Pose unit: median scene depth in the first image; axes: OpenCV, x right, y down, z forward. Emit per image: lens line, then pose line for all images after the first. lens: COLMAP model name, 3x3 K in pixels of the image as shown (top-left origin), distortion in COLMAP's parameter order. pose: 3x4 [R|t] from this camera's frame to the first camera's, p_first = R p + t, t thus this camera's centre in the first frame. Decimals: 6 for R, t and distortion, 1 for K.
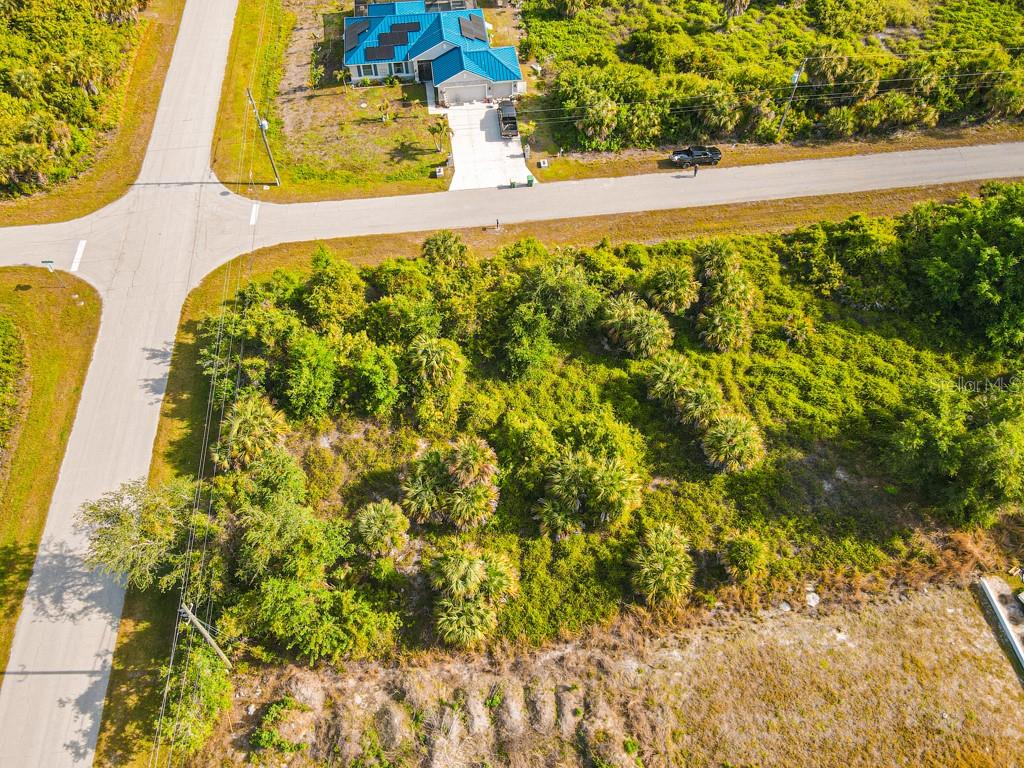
lens RADIAL K [[736.2, 0, 502.2], [0, 736.2, 382.8], [0, 0, 1]] dist [0.026095, -0.000234]
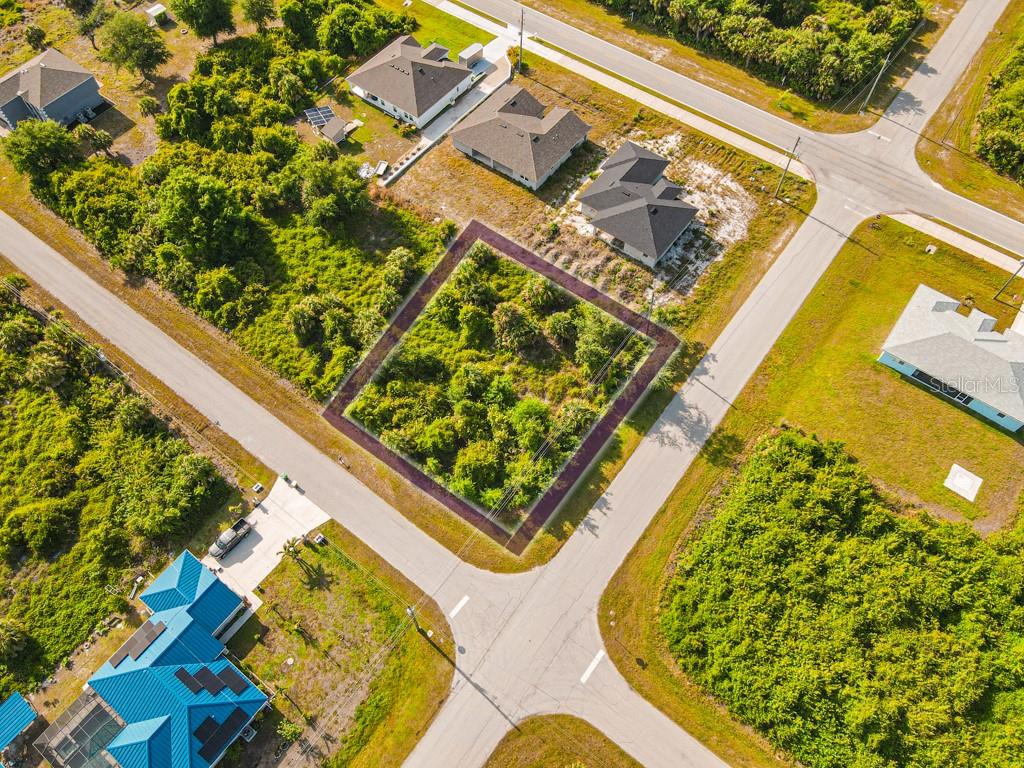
lens RADIAL K [[736.2, 0, 503.2], [0, 736.2, 377.8], [0, 0, 1]] dist [0.026095, -0.000234]
pose [[-0.718034, -0.587481, 0.373220, -0.738887], [0.572048, -0.192675, 0.797269, -1.274119], [-0.396470, 0.785966, 0.474415, 0.166011]]
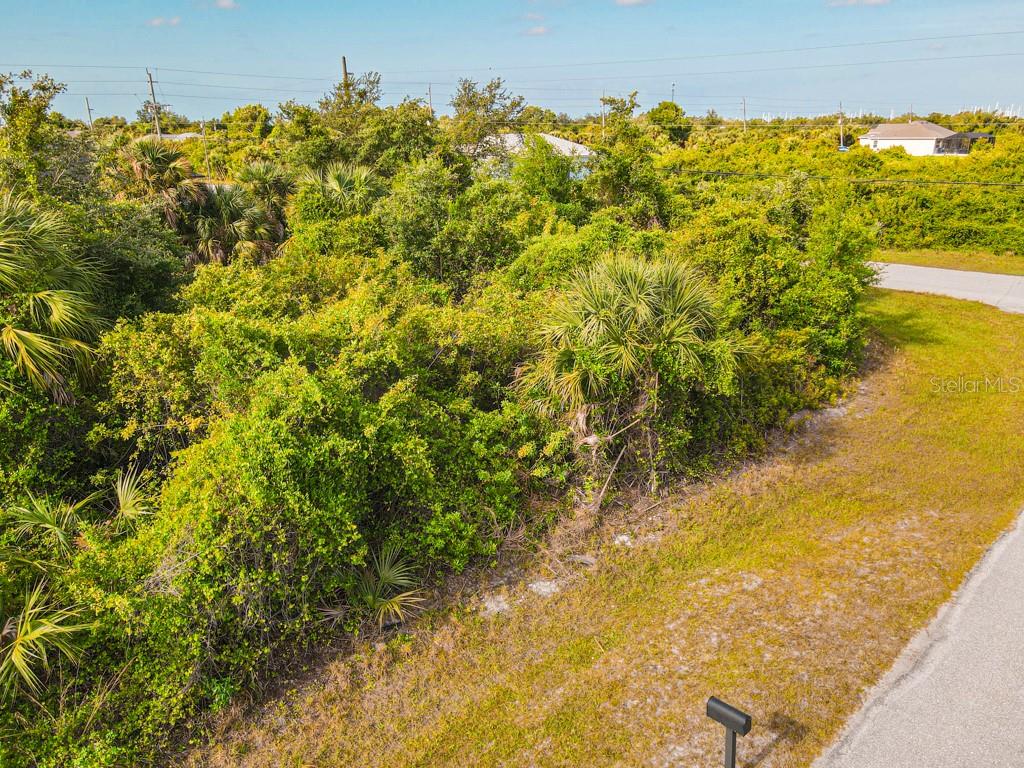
lens RADIAL K [[736.2, 0, 502.4], [0, 736.2, 382.6], [0, 0, 1]] dist [0.026095, -0.000234]
pose [[-0.792337, 0.206933, -0.573917, 0.089406], [-0.483686, 0.360255, 0.797662, -0.365432], [0.371819, 0.909613, -0.185352, 1.134247]]
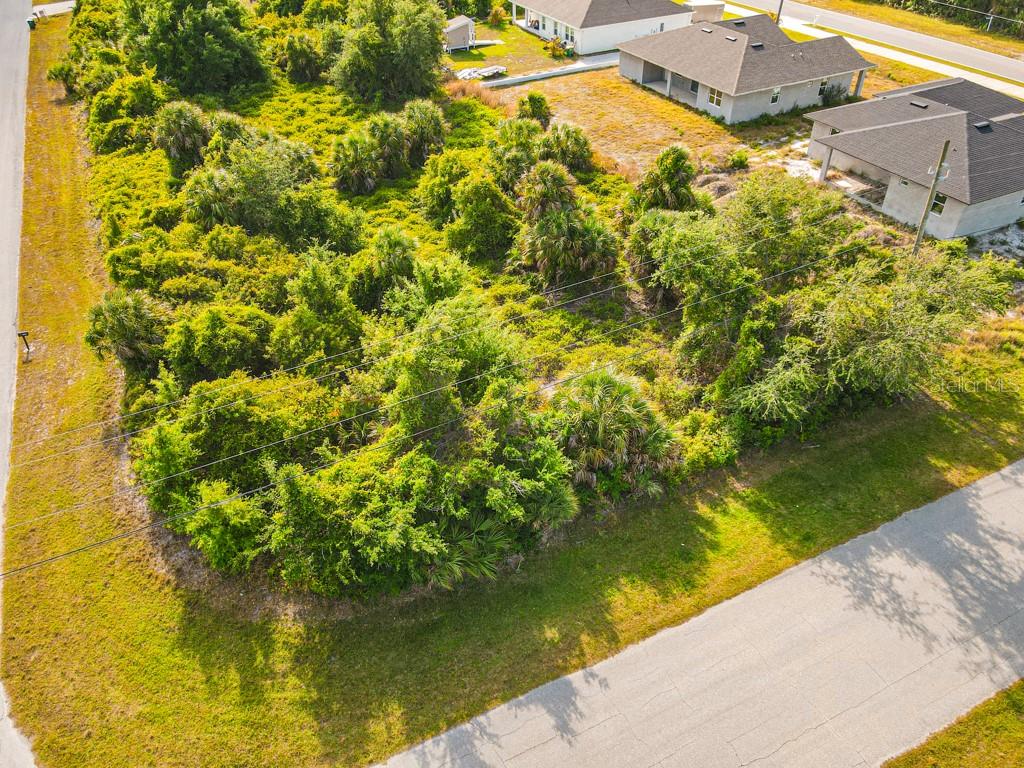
lens RADIAL K [[736.2, 0, 506.6], [0, 736.2, 387.8], [0, 0, 1]] dist [0.026095, -0.000234]
pose [[-0.331060, -0.576962, 0.746669, -0.659853], [0.772989, 0.288008, 0.565278, -0.285048], [-0.541191, 0.764308, 0.350637, 0.758681]]
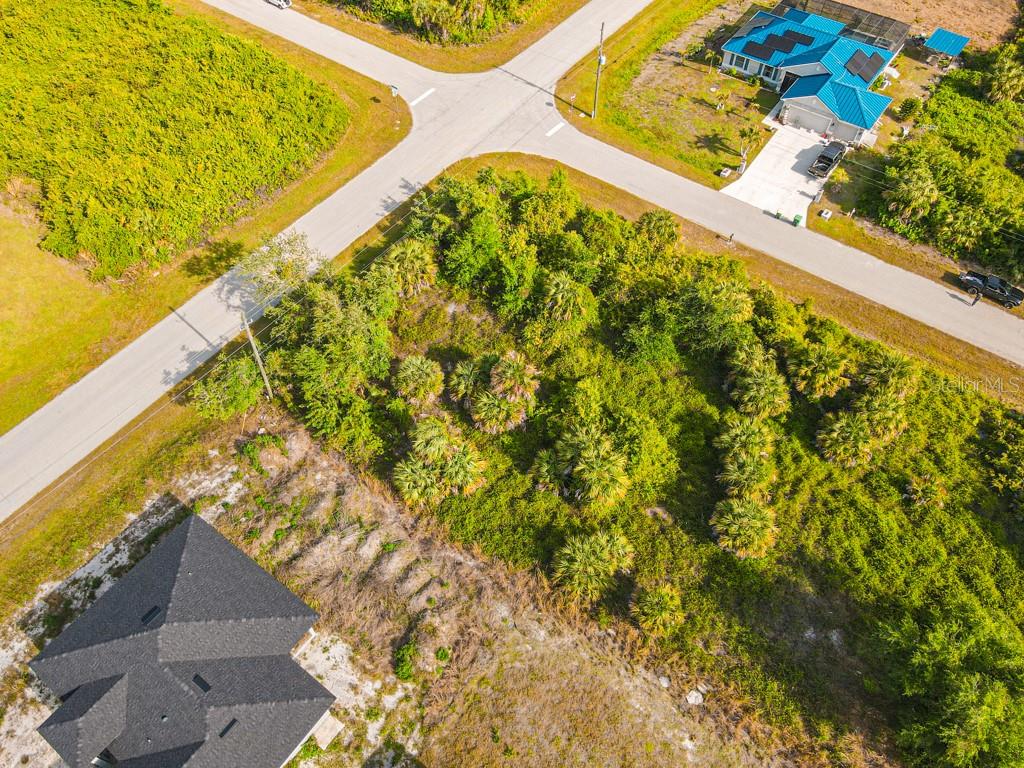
lens RADIAL K [[736.2, 0, 504.3], [0, 736.2, 380.4], [0, 0, 1]] dist [0.026095, -0.000234]
pose [[0.729191, 0.554332, -0.401244, 0.326266], [-0.554676, 0.822185, 0.127848, -0.018971], [0.400767, 0.129335, 0.907005, 0.004342]]
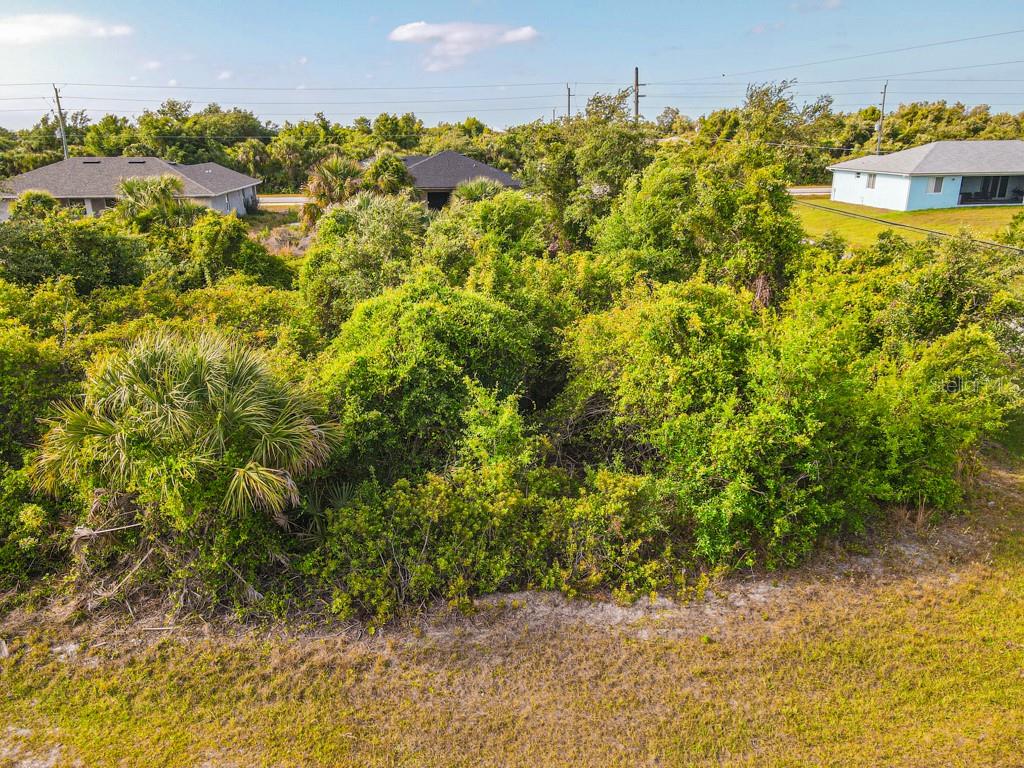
lens RADIAL K [[736.2, 0, 507.5], [0, 736.2, 383.0], [0, 0, 1]] dist [0.026095, -0.000234]
pose [[-0.999269, 0.001192, 0.038204, -0.178175], [0.036713, 0.308039, 0.950665, -0.392092], [-0.010635, 0.951373, -0.307857, 1.142332]]
